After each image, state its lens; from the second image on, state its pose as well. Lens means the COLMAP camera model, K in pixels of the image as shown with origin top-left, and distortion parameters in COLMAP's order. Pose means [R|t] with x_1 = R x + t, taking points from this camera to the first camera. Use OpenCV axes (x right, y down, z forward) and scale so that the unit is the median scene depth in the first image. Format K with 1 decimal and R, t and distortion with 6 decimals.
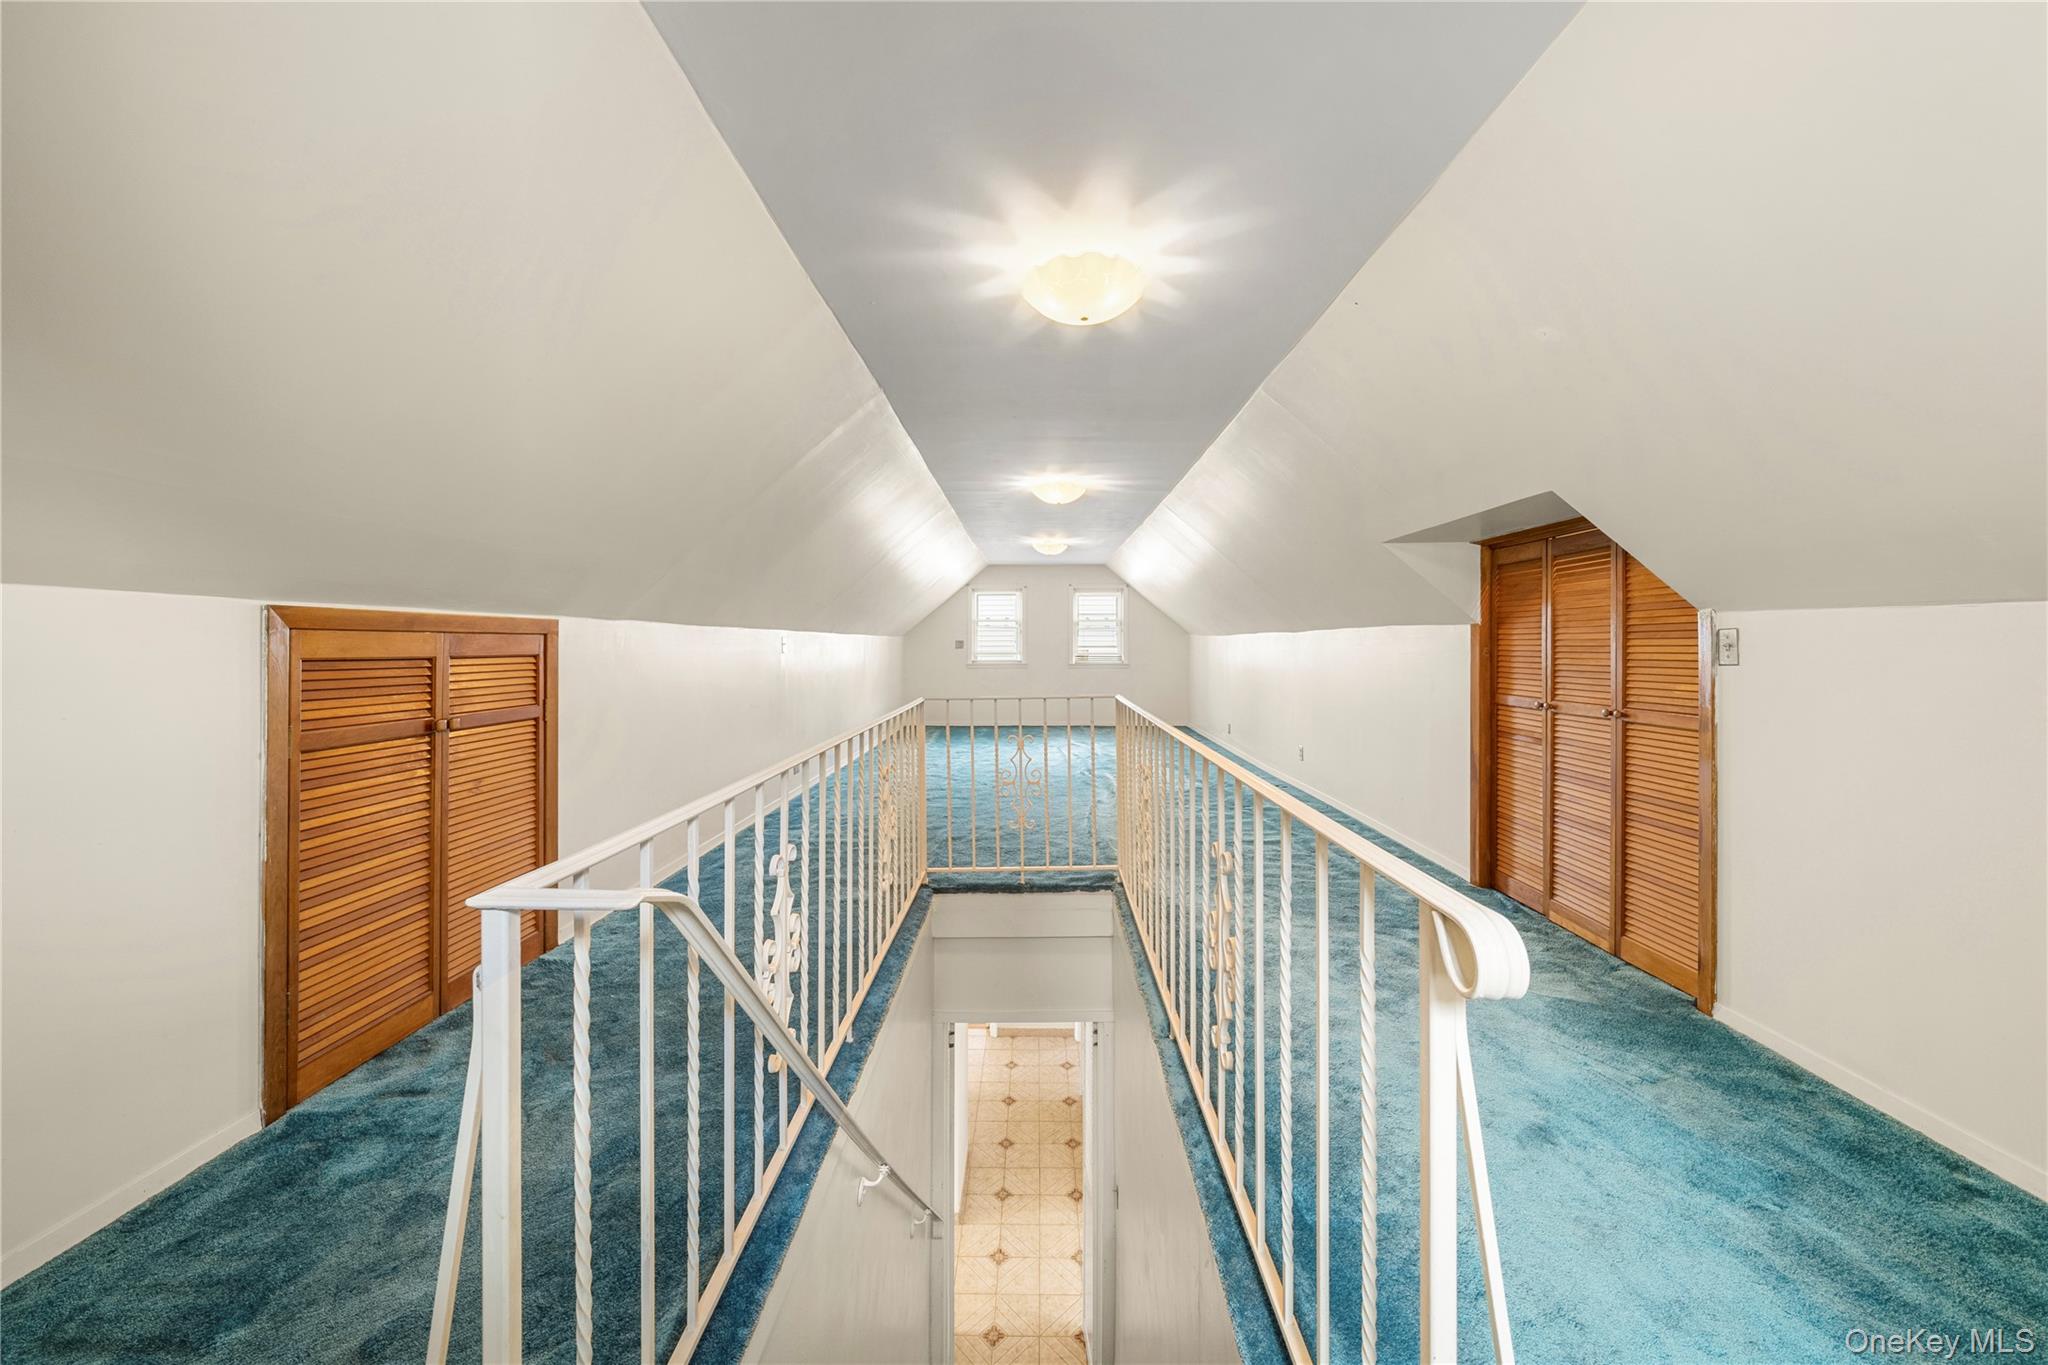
lens RADIAL K [[700.5, 0, 1031.3], [0, 700.5, 648.2], [0, 0, 1]] dist [-0.004090, -0.000278]
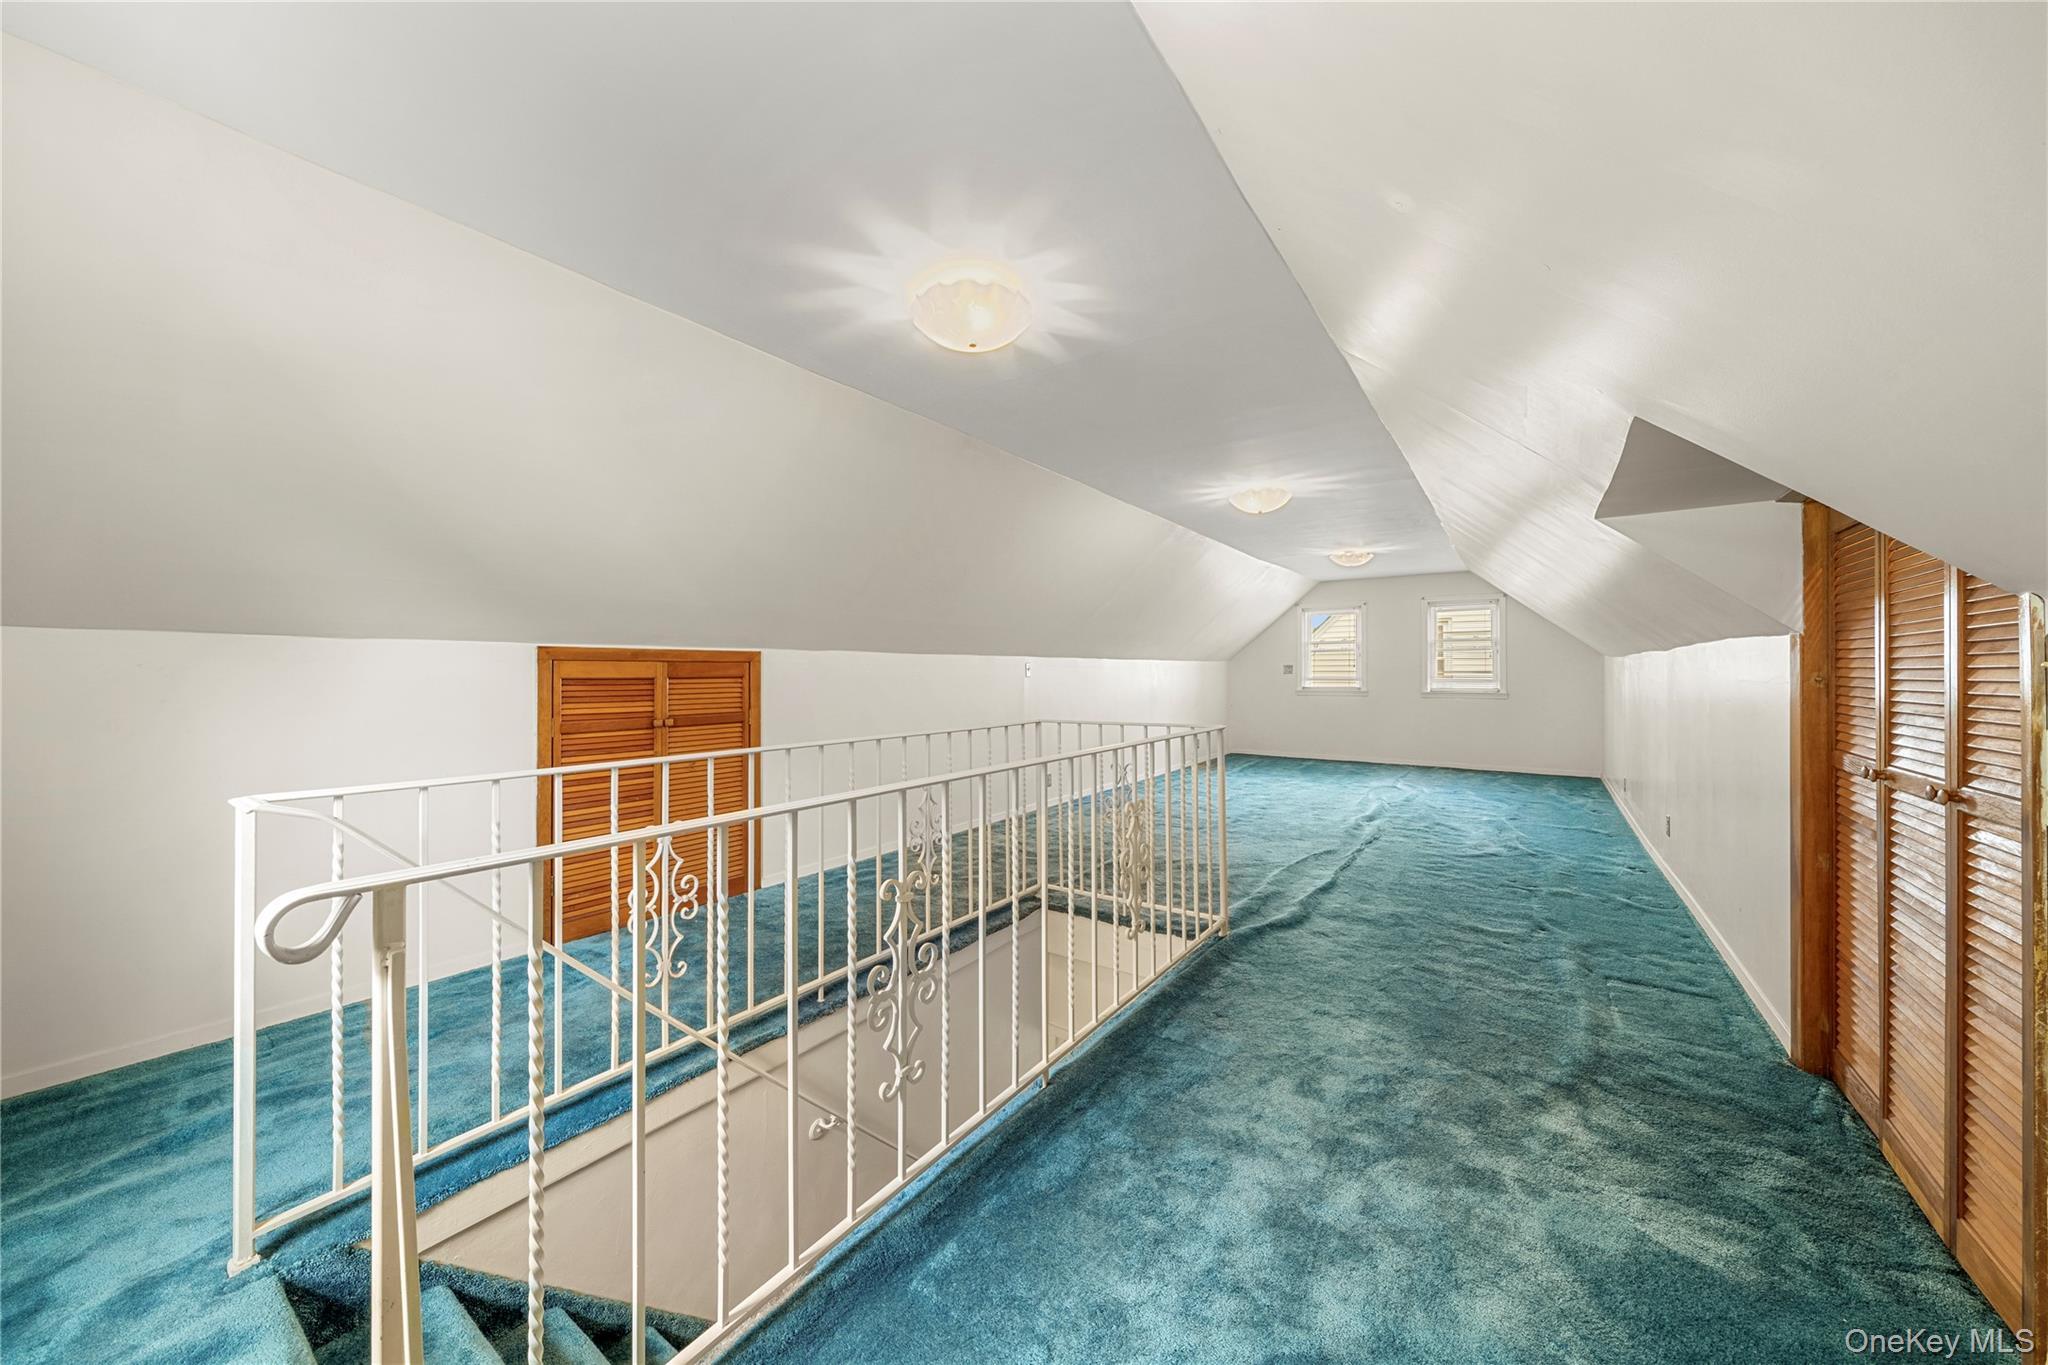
lens RADIAL K [[700.5, 0, 1031.1], [0, 700.5, 671.7], [0, 0, 1]] dist [-0.004090, -0.000278]
pose [[0.827333, -0.000384, -0.561711, 0.302327], [-0.001282, 0.999996, -0.002572, 0.000818], [0.561710, 0.002847, 0.827329, 0.092750]]
